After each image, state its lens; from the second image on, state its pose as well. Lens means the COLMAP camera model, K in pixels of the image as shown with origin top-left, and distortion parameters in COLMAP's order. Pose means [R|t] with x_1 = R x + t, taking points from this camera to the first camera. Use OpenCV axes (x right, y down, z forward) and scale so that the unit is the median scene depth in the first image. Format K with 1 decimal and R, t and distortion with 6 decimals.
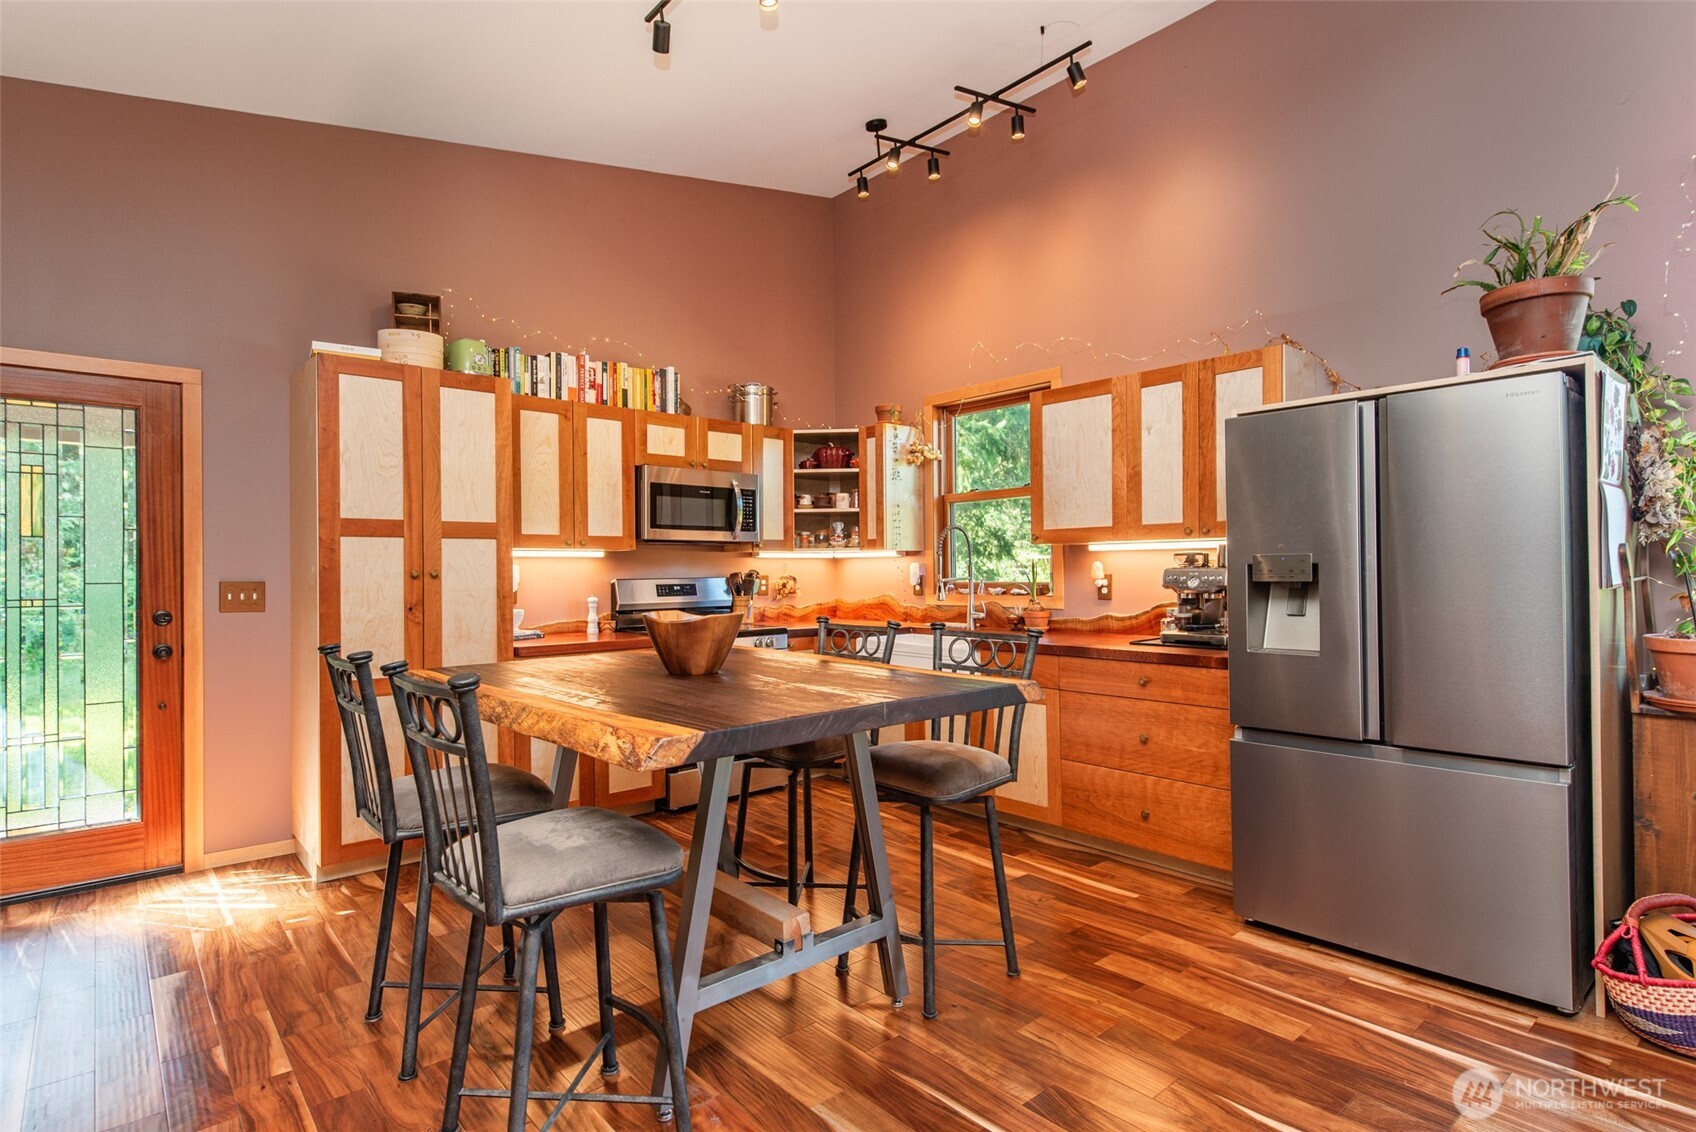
lens RADIAL K [[867.8, 0, 848.4], [0, 867.8, 565.1], [0, 0, 1]] dist [0.011756, -0.000510]
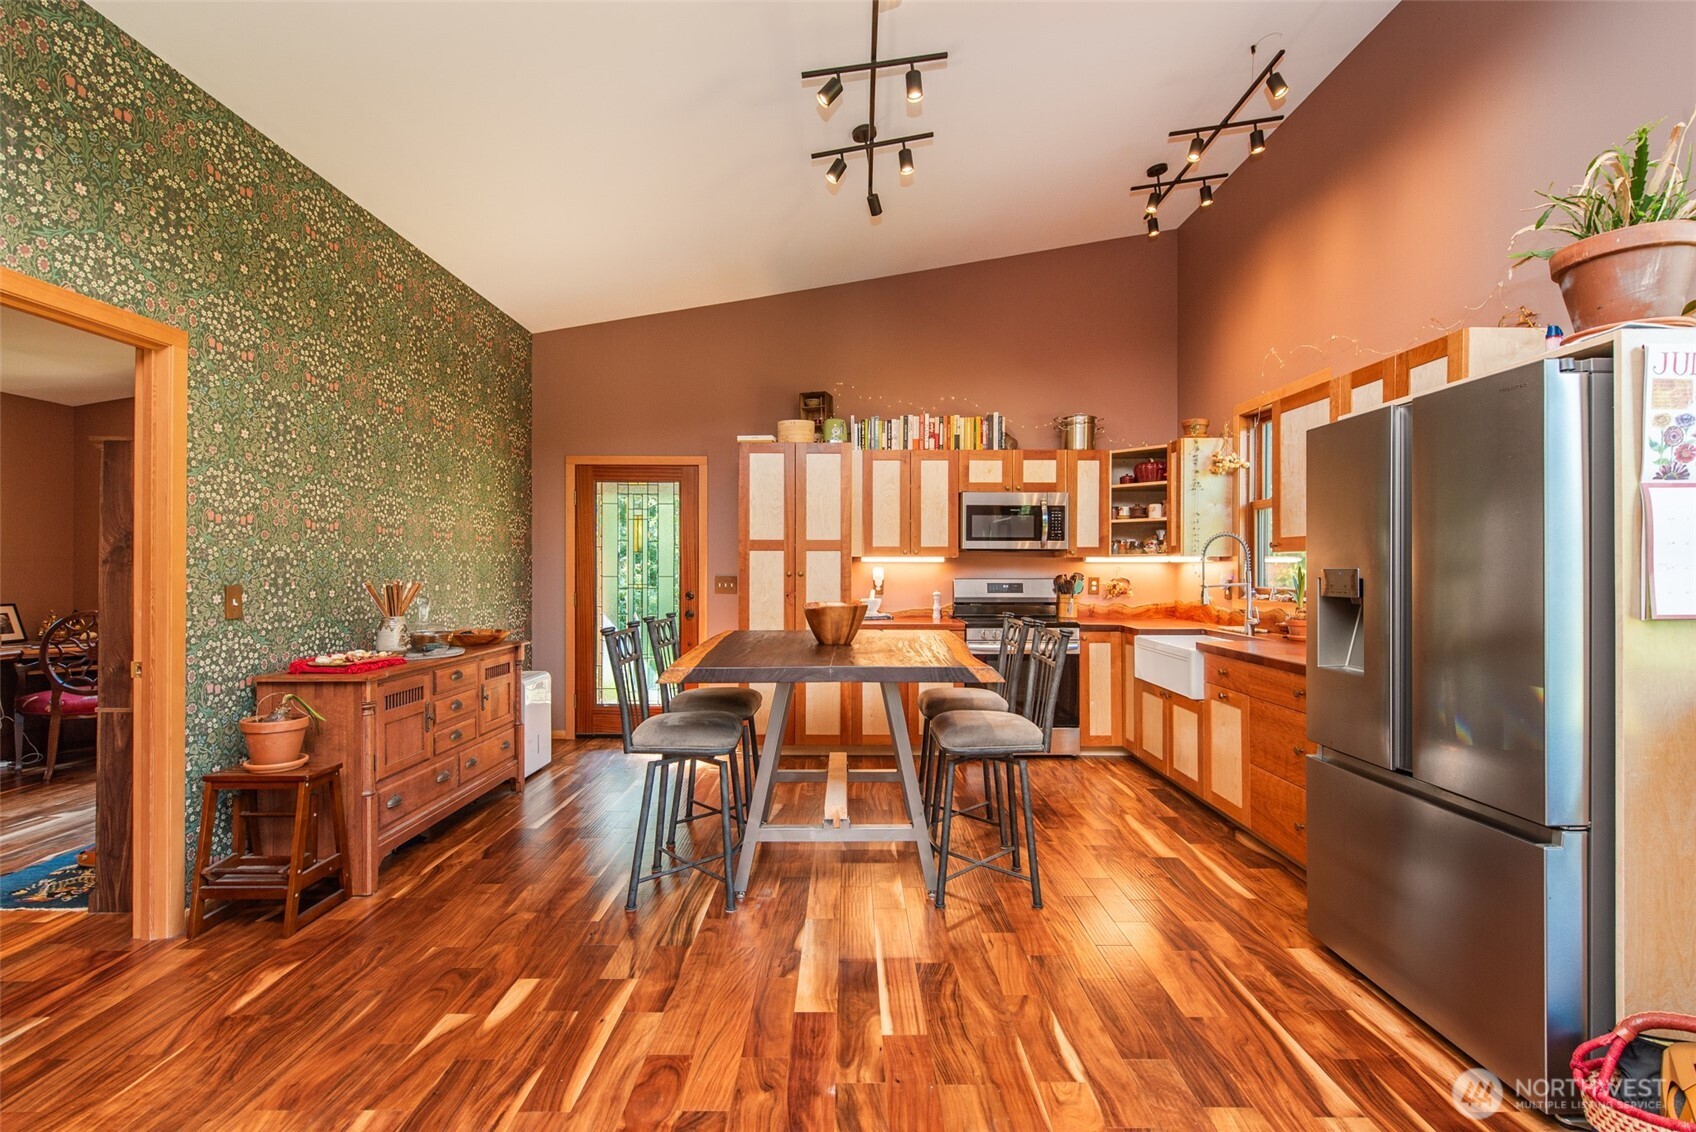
lens RADIAL K [[781.6, 0, 845.3], [0, 781.6, 570.7], [0, 0, 1]] dist [0.003051, -0.000490]
pose [[0.753093, 0.013066, -0.657784, 0.413817], [-0.004633, 0.999883, 0.014556, -0.013018], [0.657897, -0.007915, 0.753066, -0.007536]]
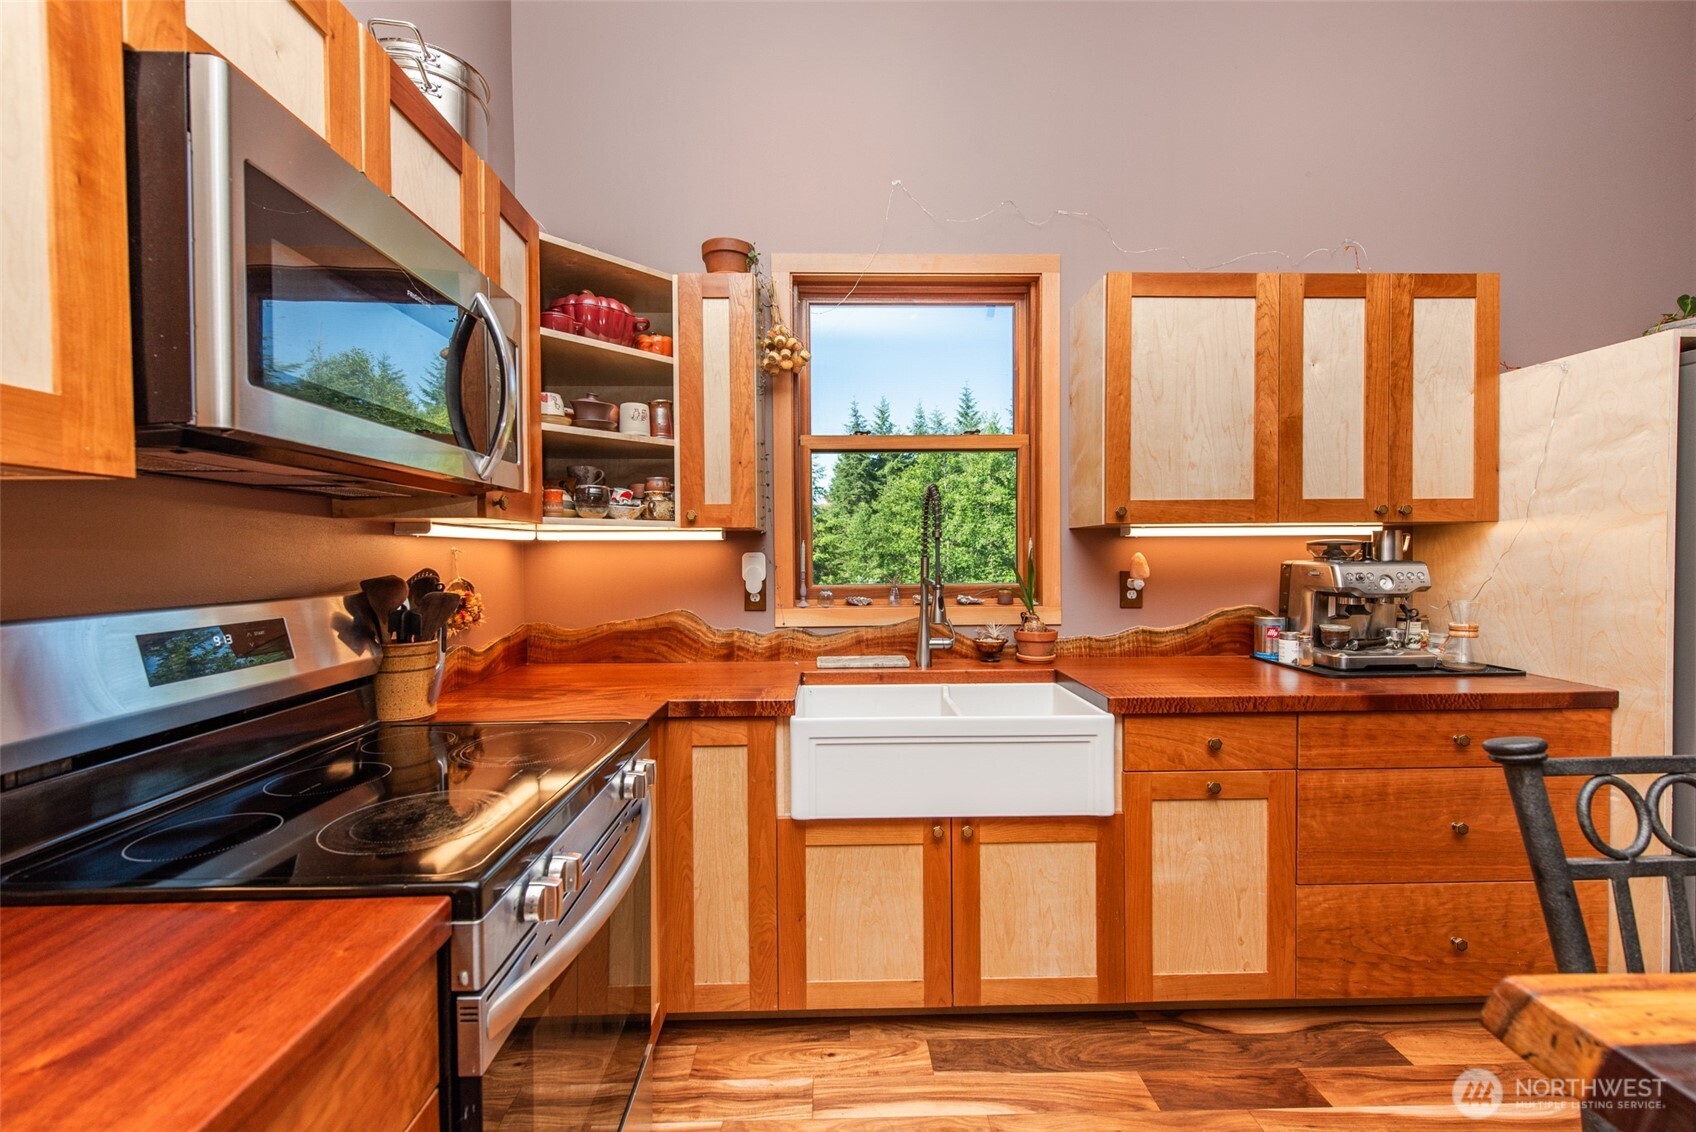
lens RADIAL K [[701.9, 0, 843.4], [0, 701.9, 564.2], [0, 0, 1]] dist [0.002973, 0.000136]
pose [[0.634737, -0.005961, 0.772705, -0.271377], [-0.003408, 0.999939, 0.010514, 0.000100], [-0.772720, -0.009307, 0.634678, 0.790760]]
